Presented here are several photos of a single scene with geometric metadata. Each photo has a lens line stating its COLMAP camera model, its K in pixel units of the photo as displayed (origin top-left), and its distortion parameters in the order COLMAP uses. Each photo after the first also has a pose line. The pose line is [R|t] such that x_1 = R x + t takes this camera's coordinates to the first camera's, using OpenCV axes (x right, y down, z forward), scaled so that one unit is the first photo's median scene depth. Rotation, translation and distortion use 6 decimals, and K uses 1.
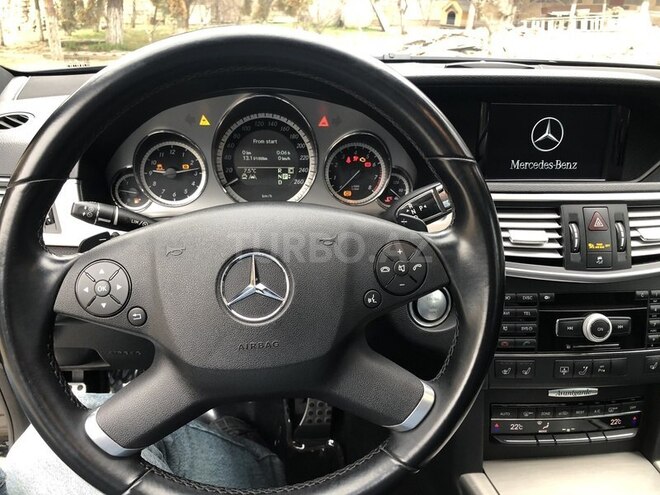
lens RADIAL K [[540.6, 0, 329.4], [0, 540.6, 245.2], [0, 0, 1]] dist [0.016002, -0.004045]
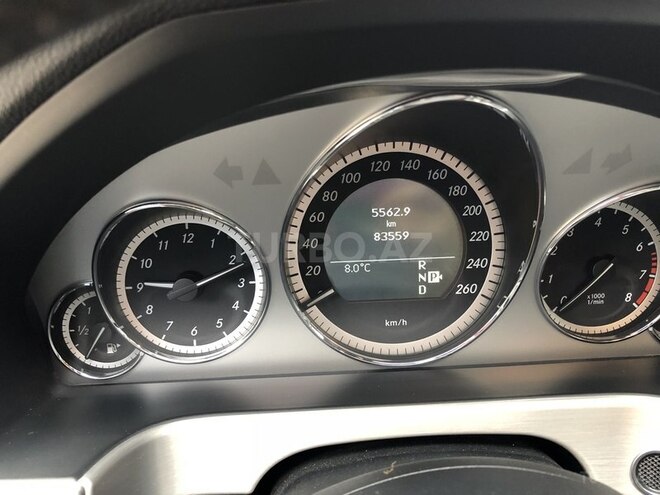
lens RADIAL K [[540.6, 0, 330.7], [0, 540.6, 249.4], [0, 0, 1]] dist [0.016002, -0.004045]
pose [[0.998264, -0.032044, -0.049423, -0.149148], [0.030652, 0.999119, -0.028663, -0.143767], [0.050298, 0.027098, 0.998367, 0.554754]]
